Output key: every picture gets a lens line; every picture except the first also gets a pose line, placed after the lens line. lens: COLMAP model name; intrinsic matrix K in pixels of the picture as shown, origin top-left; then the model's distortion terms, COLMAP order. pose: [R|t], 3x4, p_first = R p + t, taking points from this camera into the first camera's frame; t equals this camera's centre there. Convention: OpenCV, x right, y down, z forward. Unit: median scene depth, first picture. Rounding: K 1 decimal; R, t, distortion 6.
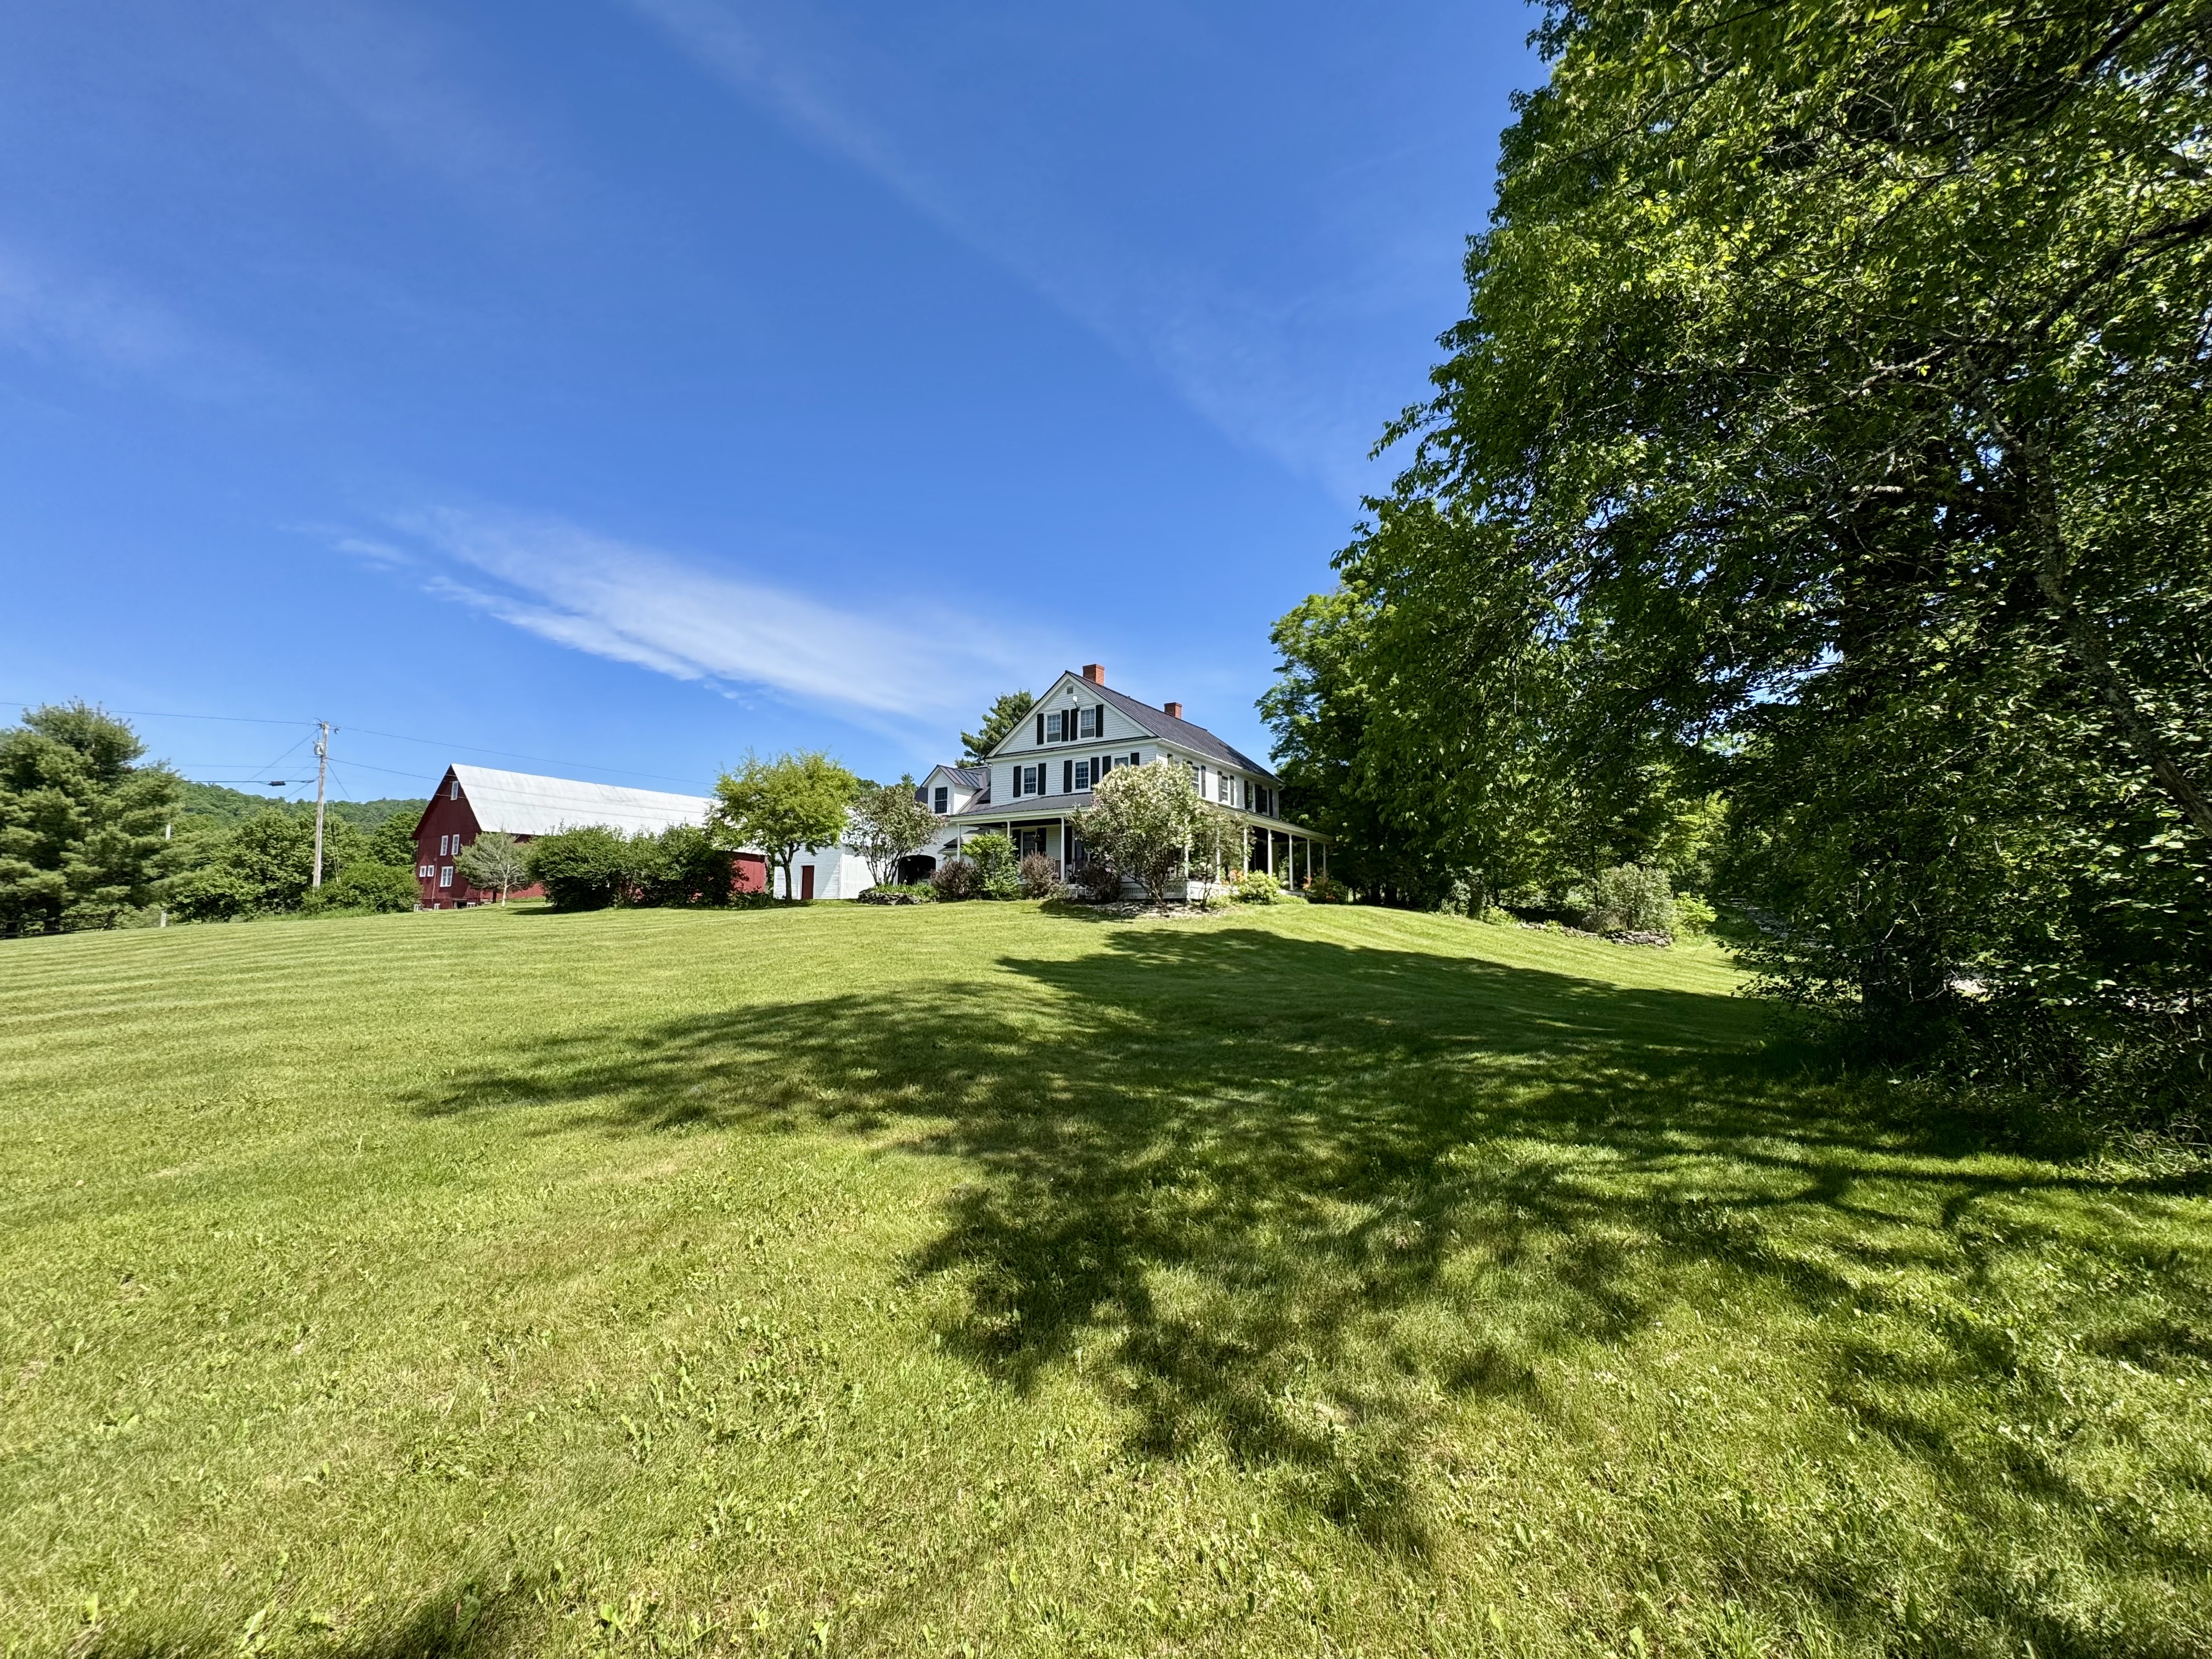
lens RADIAL K [[885.5, 0, 1106.0], [0, 885.5, 829.5], [0, 0, 1]] dist [0.000394, 0.000003]
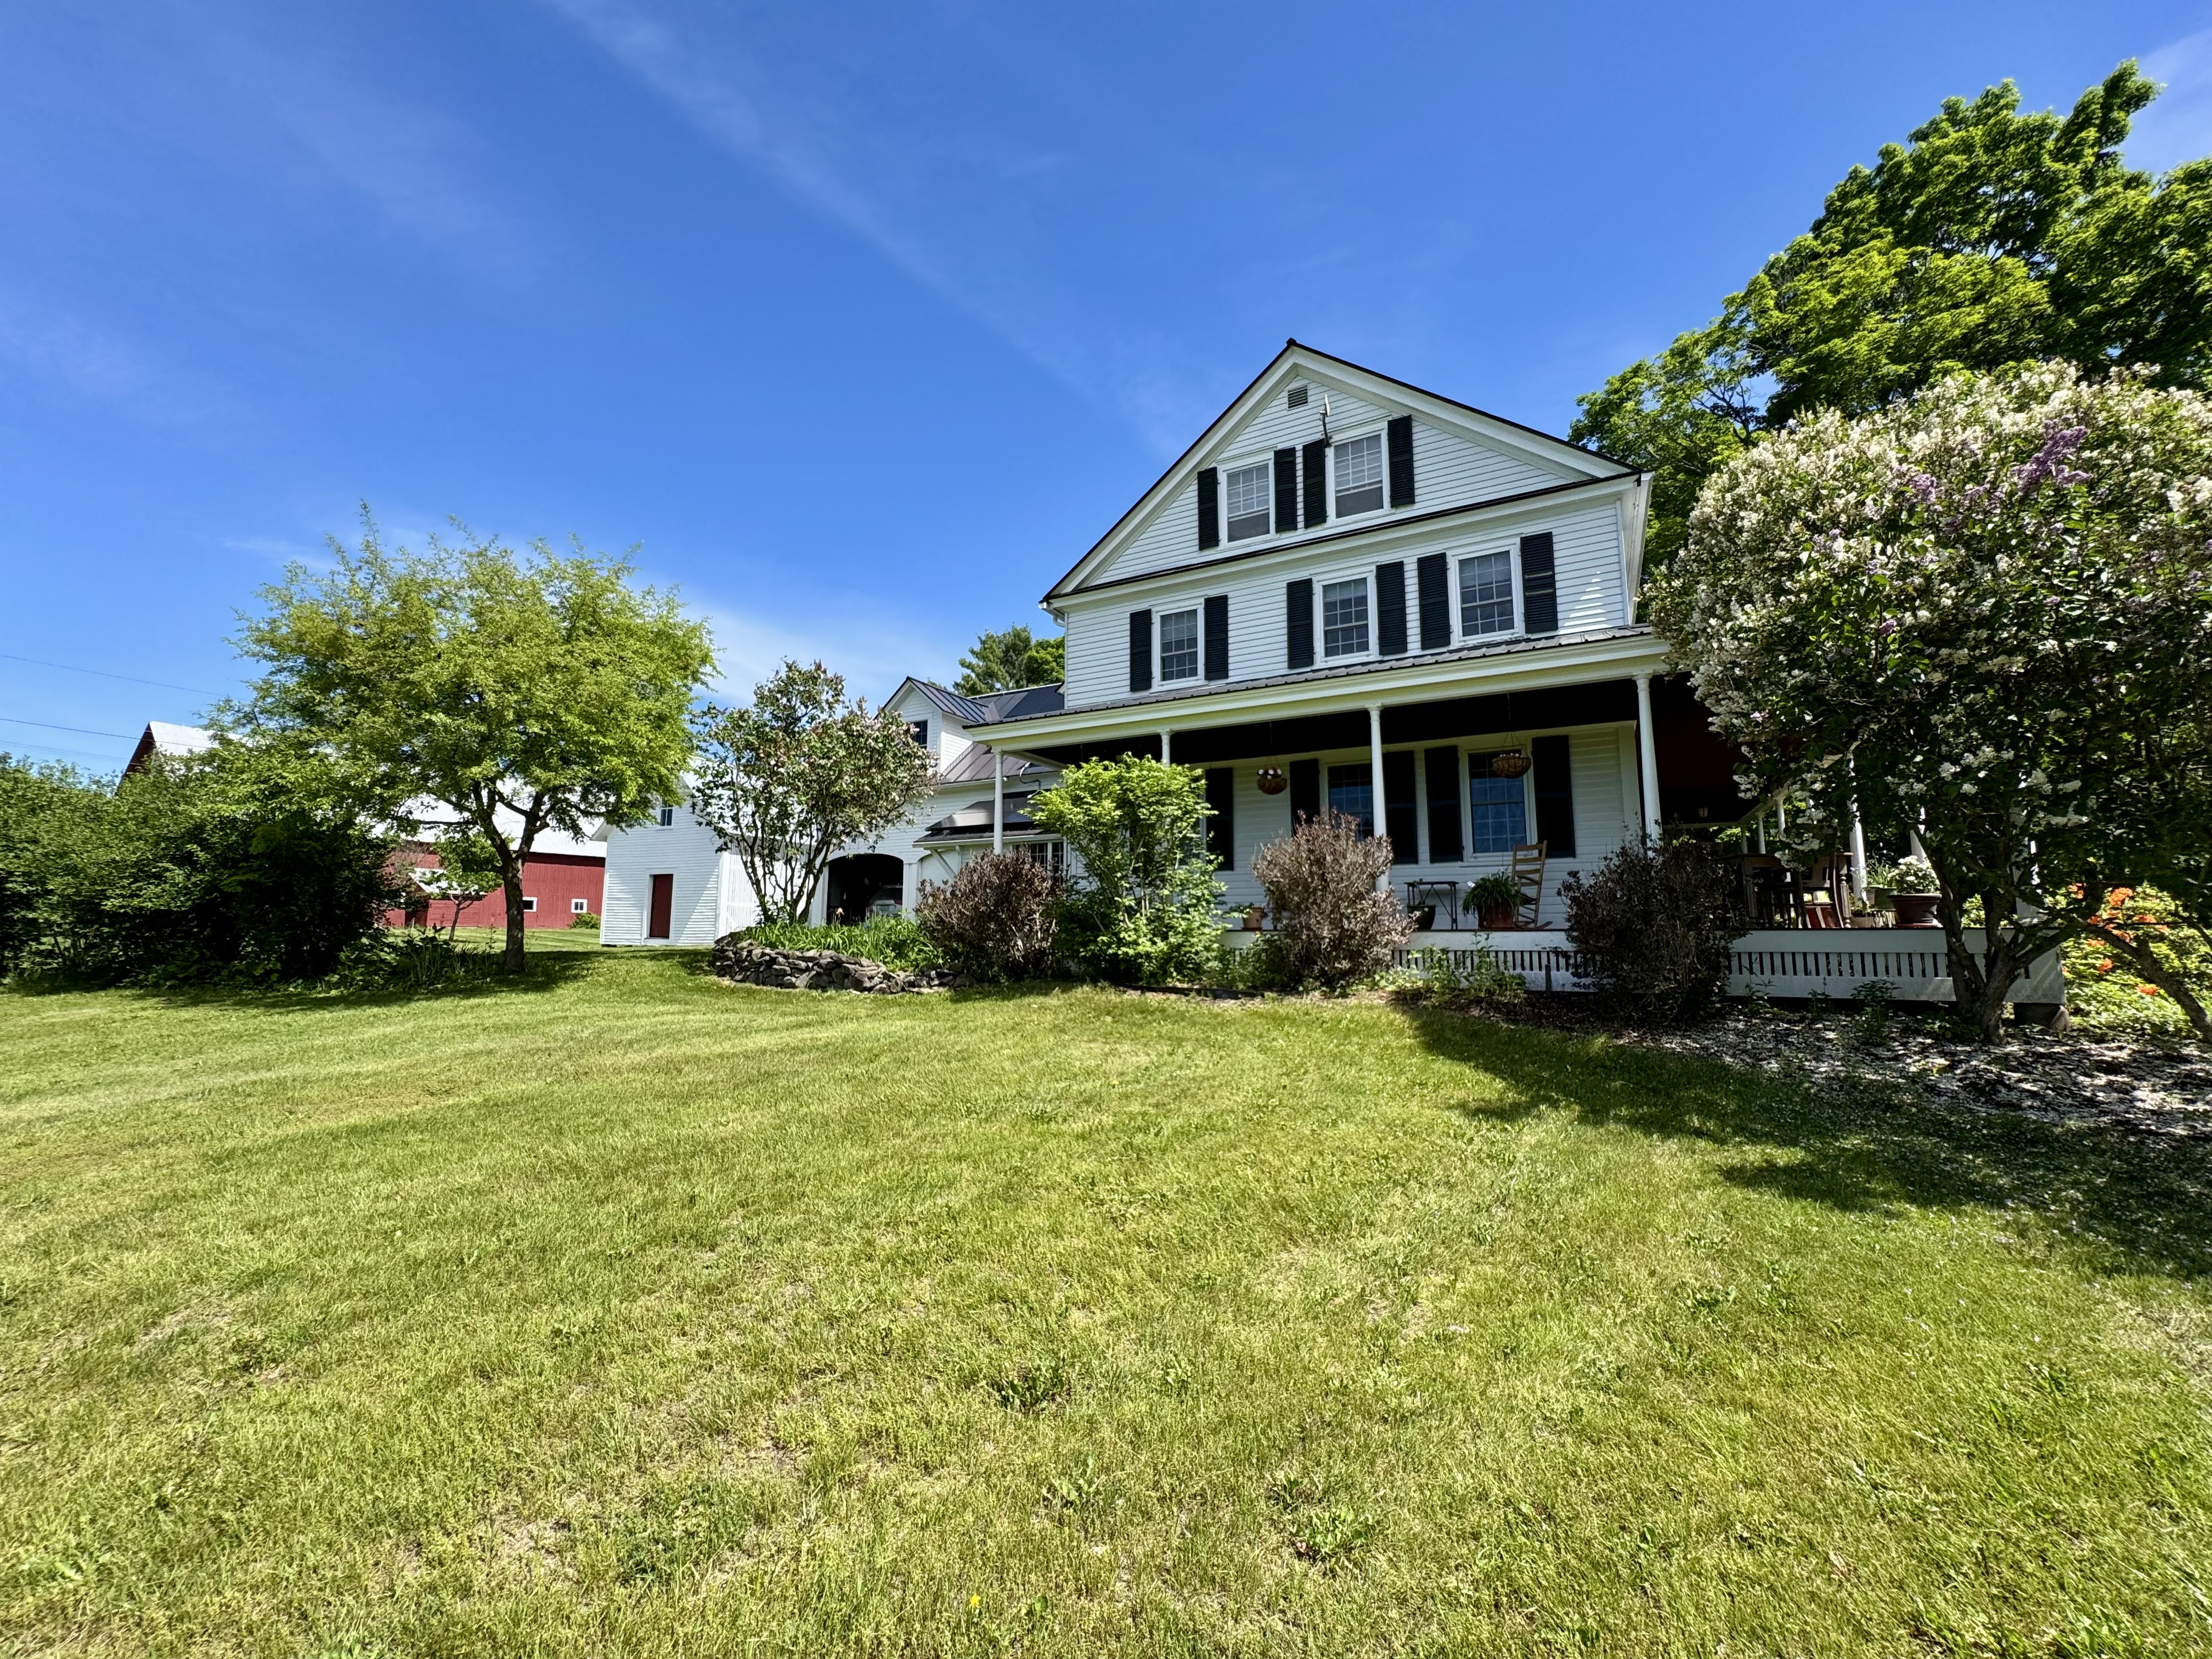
lens RADIAL K [[892.1, 0, 1106.0], [0, 892.1, 829.5], [0, 0, 1]] dist [-0.001148, -0.000051]
pose [[0.998211, 0.006246, 0.059467, -0.141203], [-0.005484, 0.999901, -0.012971, 0.028181], [-0.059542, 0.012622, 0.998146, 0.636116]]
